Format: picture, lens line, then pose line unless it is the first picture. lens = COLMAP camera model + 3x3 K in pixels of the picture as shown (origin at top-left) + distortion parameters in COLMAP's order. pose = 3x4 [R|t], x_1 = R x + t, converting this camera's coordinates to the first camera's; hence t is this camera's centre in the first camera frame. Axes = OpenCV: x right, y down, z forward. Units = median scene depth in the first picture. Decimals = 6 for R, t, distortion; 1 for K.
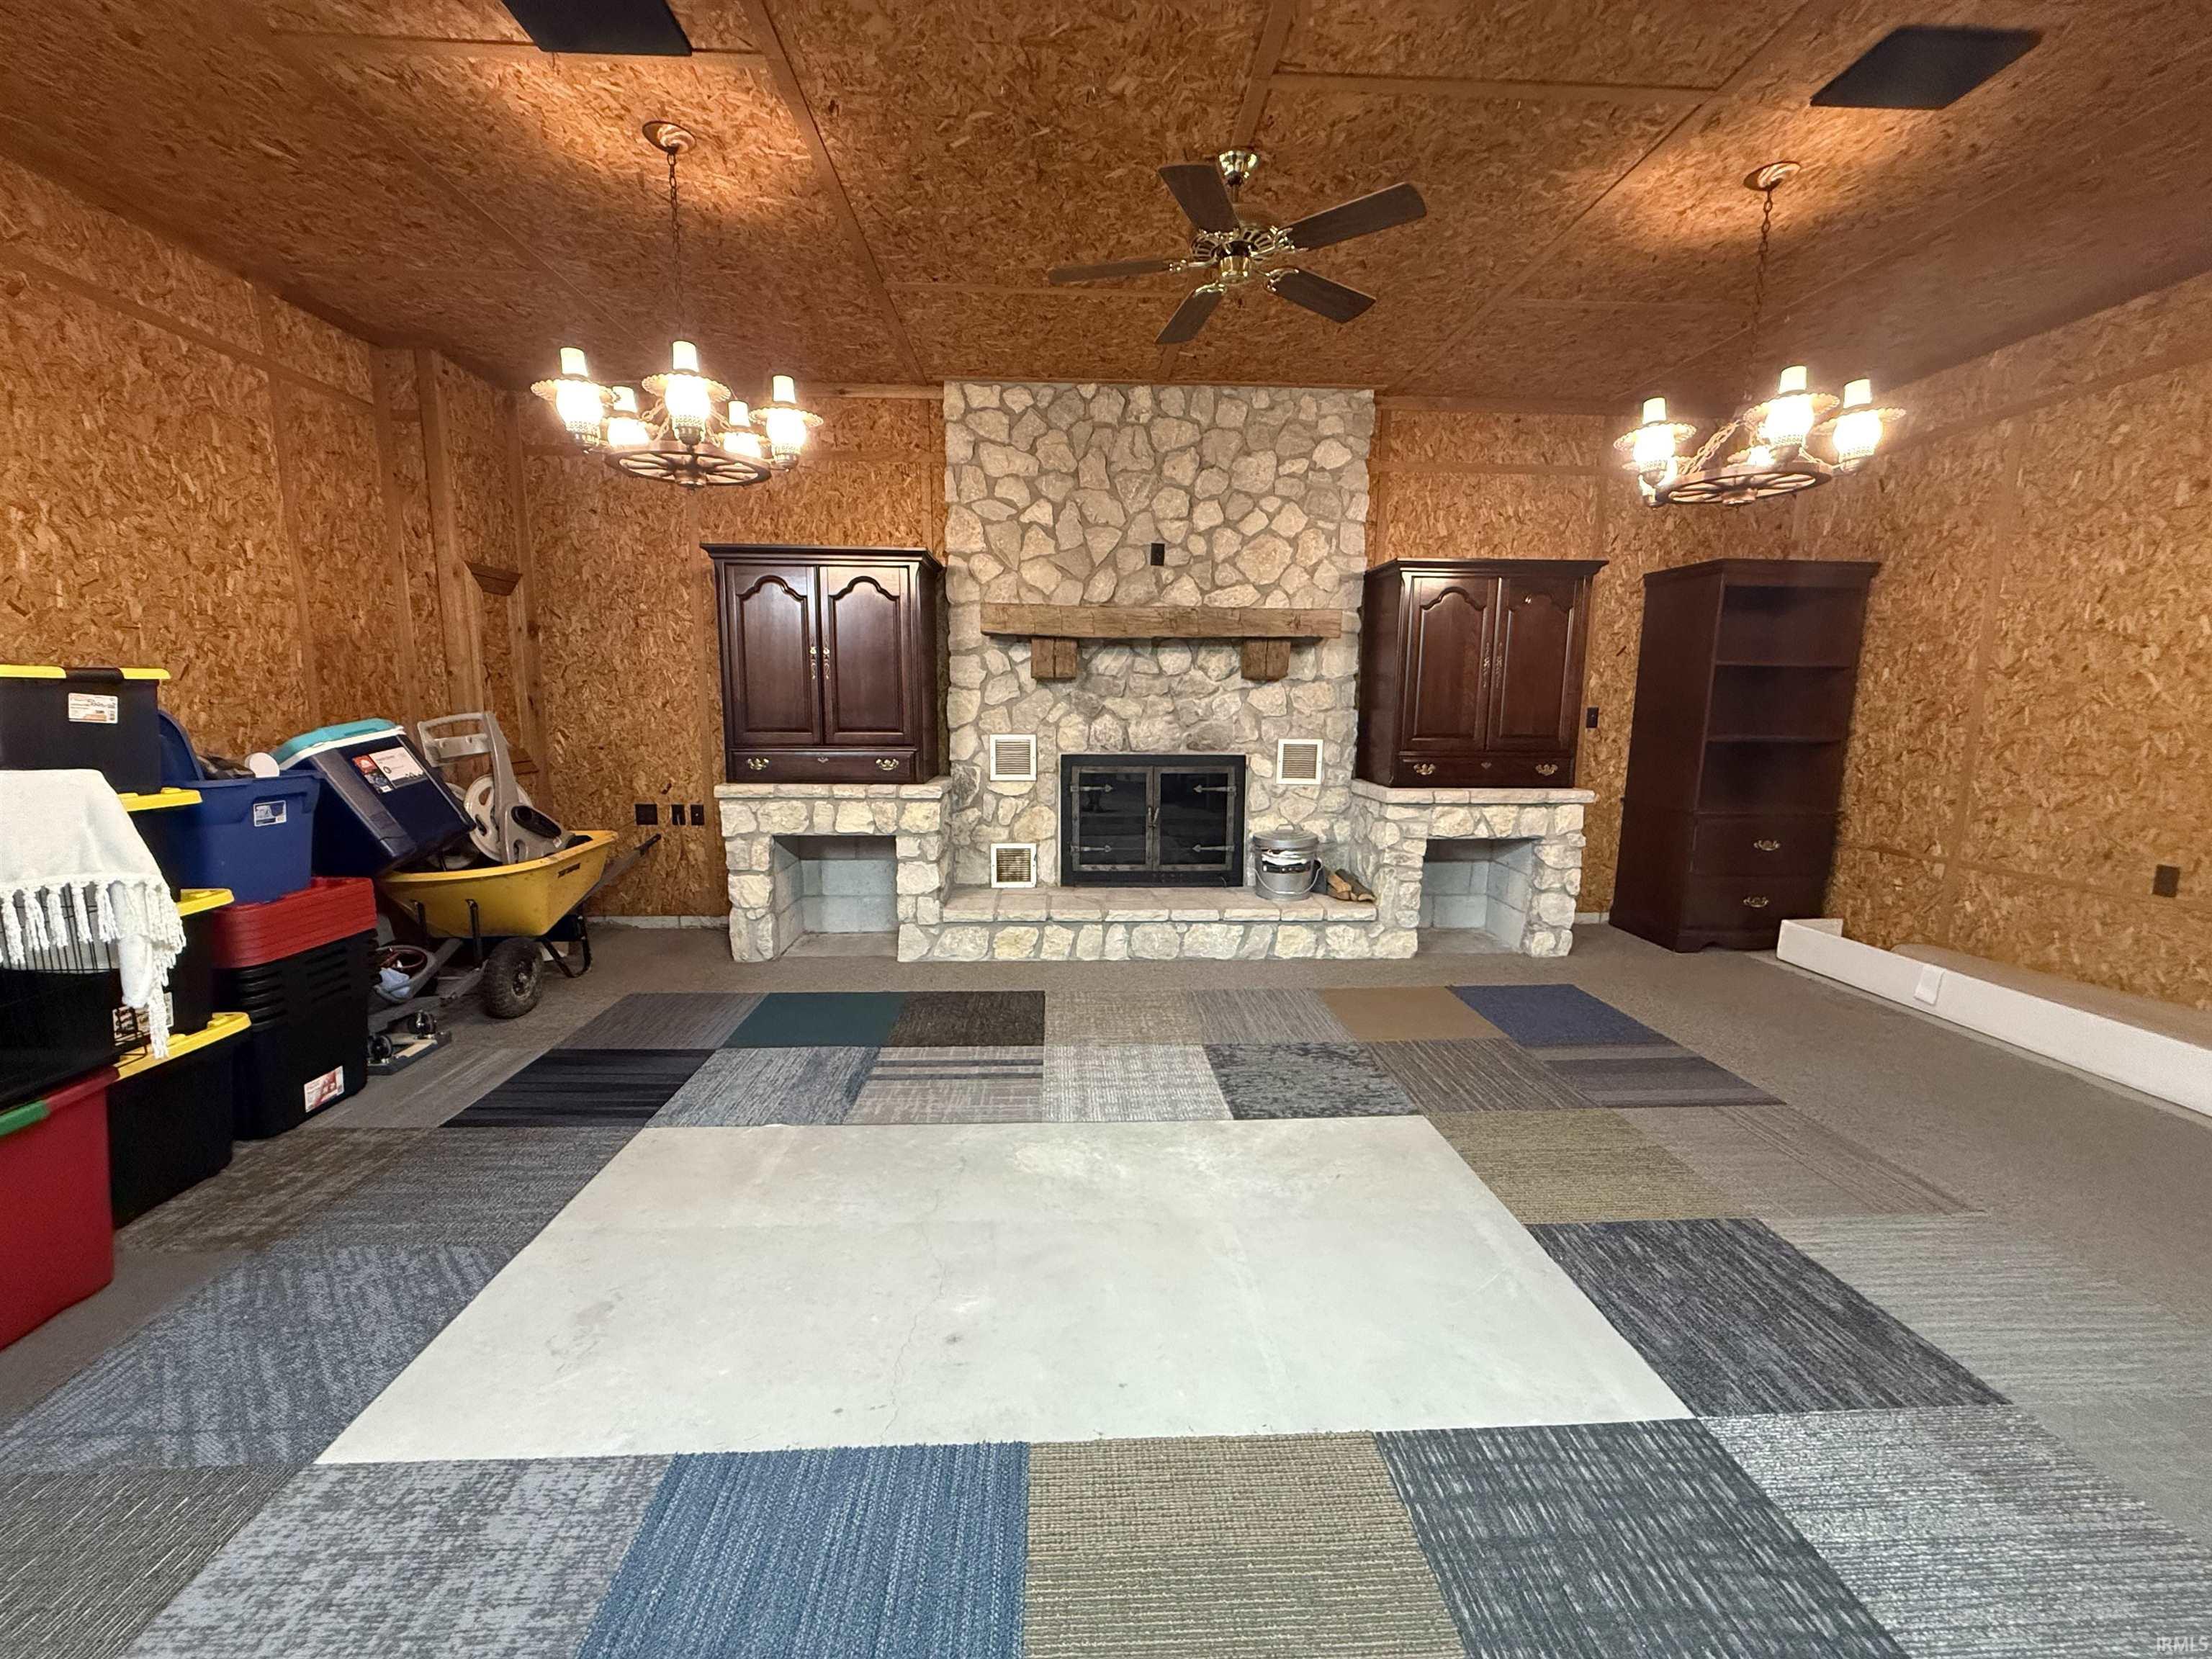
lens RADIAL K [[879.6, 0, 1100.7], [0, 879.6, 828.2], [0, 0, 1]] dist [-0.001252, 0.000133]
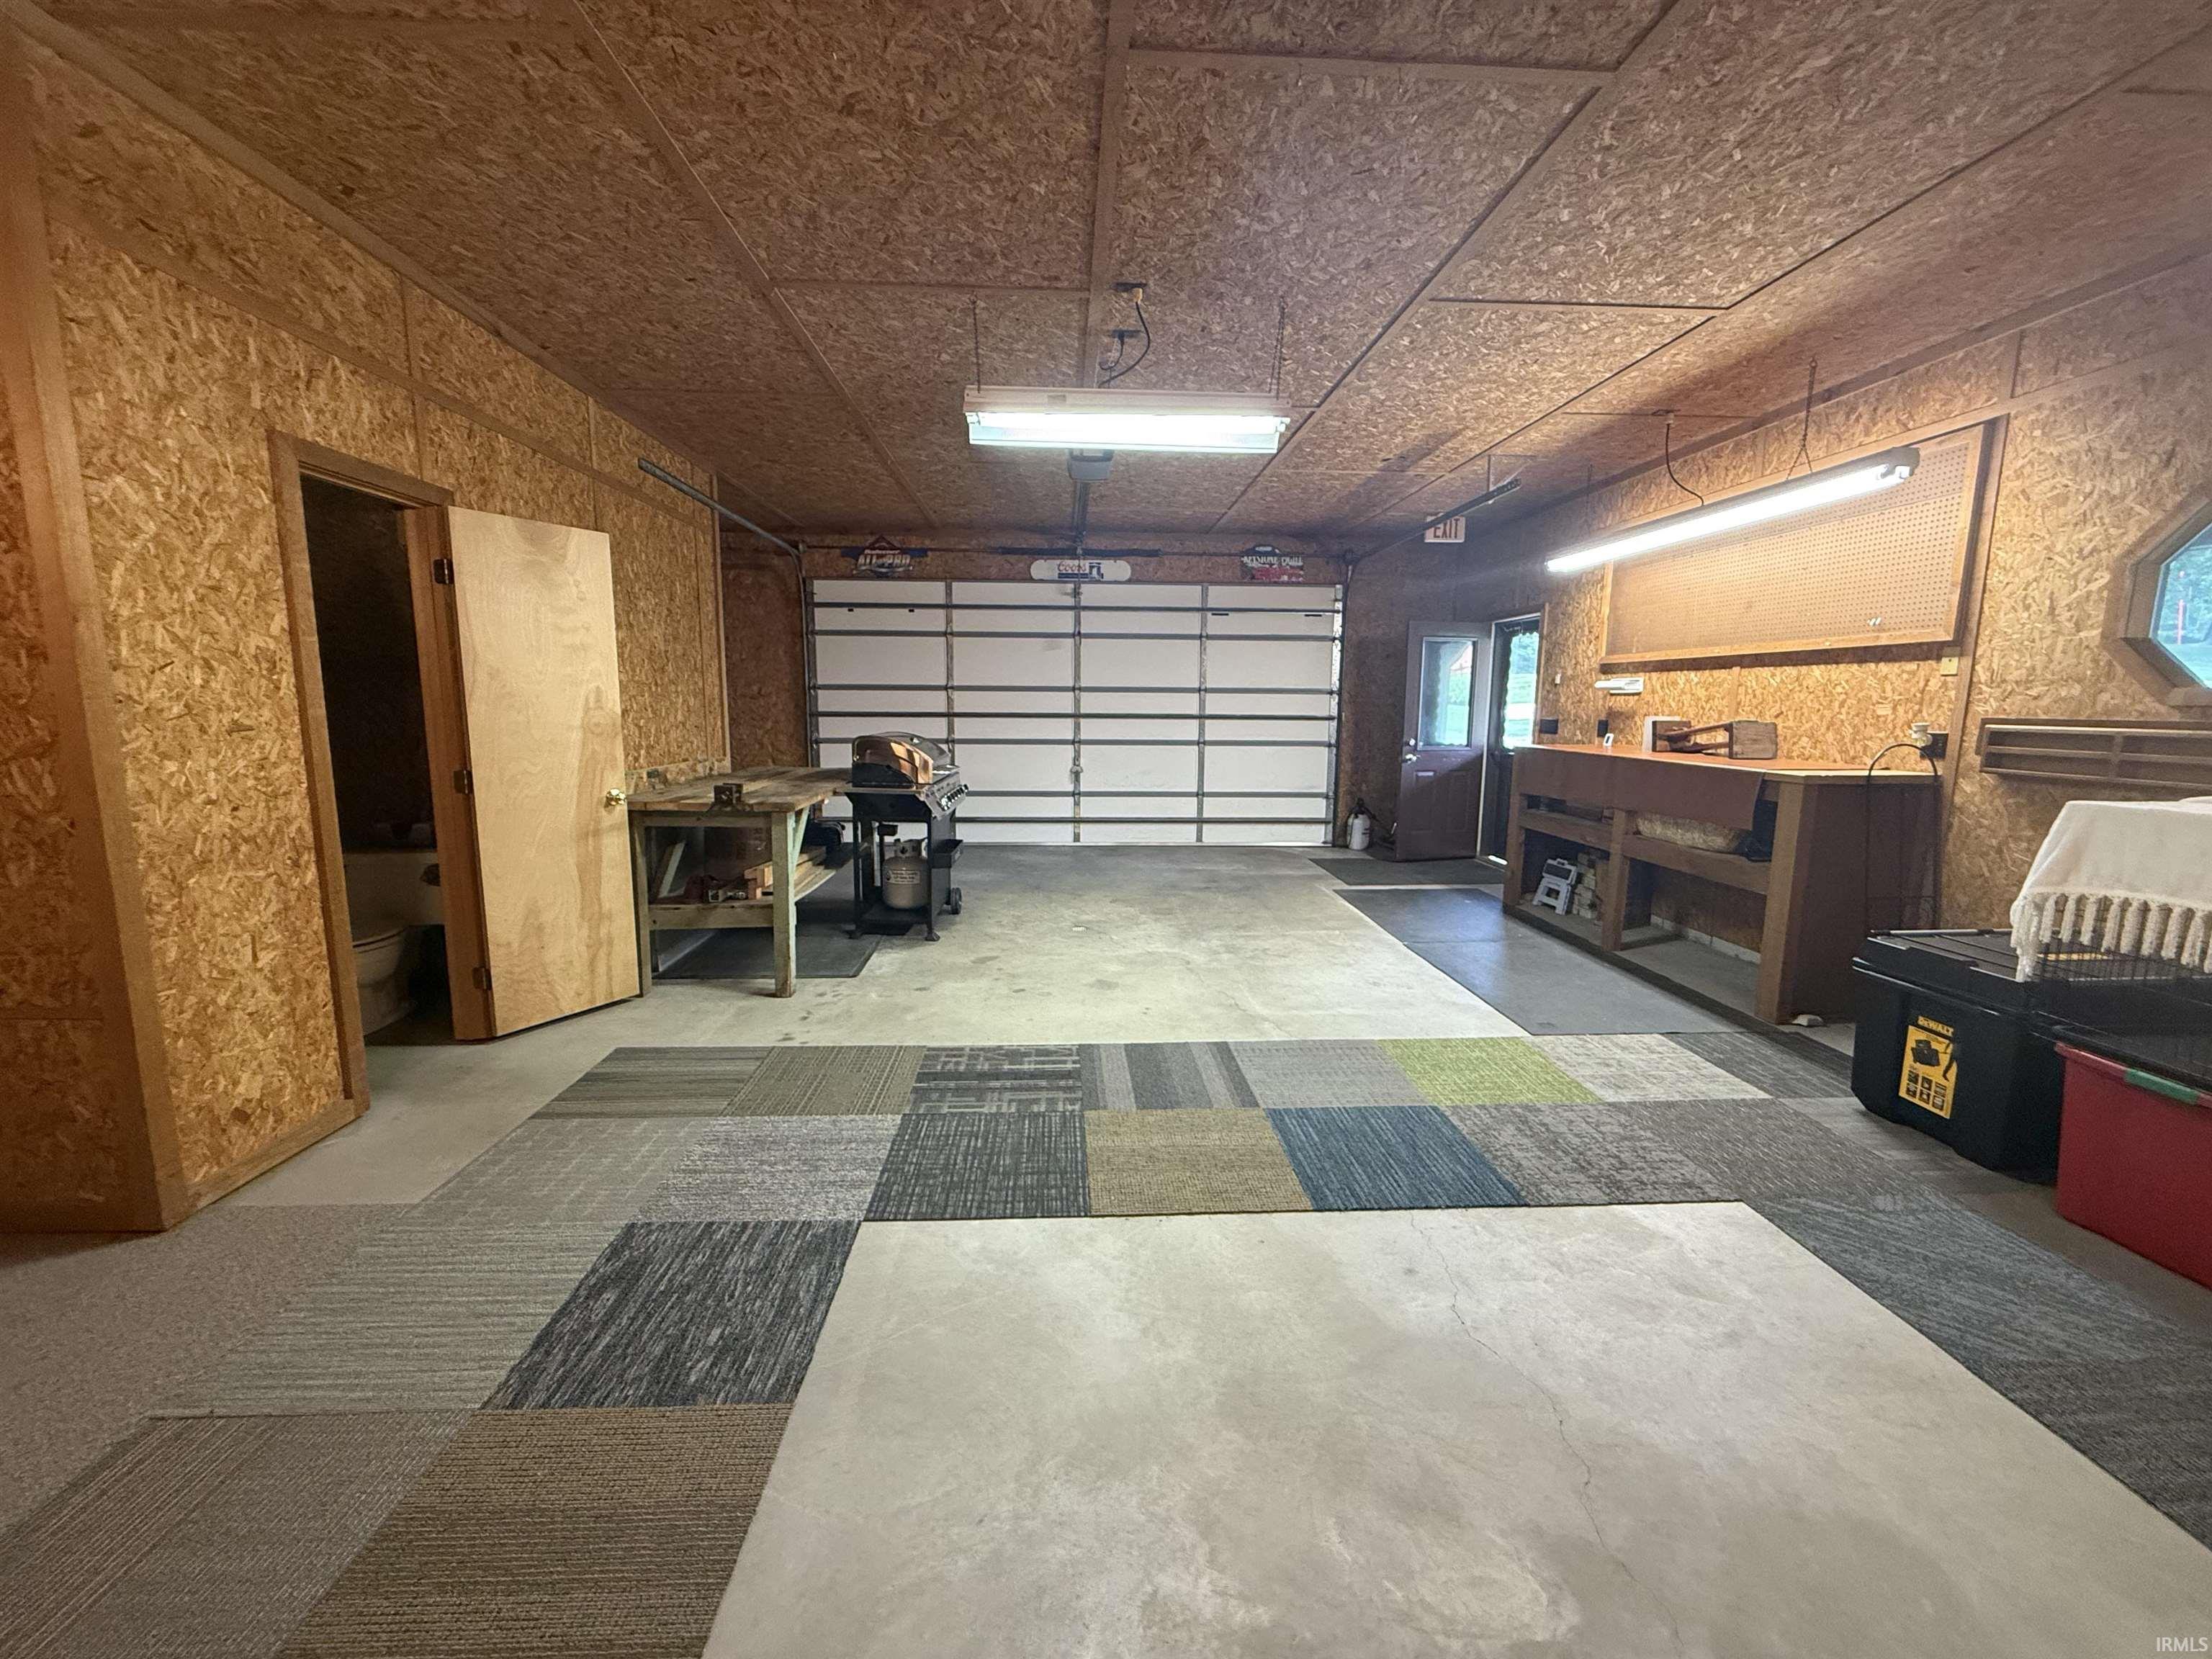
lens RADIAL K [[879.6, 0, 1100.7], [0, 879.6, 828.2], [0, 0, 1]] dist [-0.001252, 0.000133]
pose [[-0.999882, -0.015171, -0.002378, 0.104846], [-0.015218, 0.958200, 0.285694, -0.130188], [-0.002055, 0.285697, -0.958318, 0.774057]]
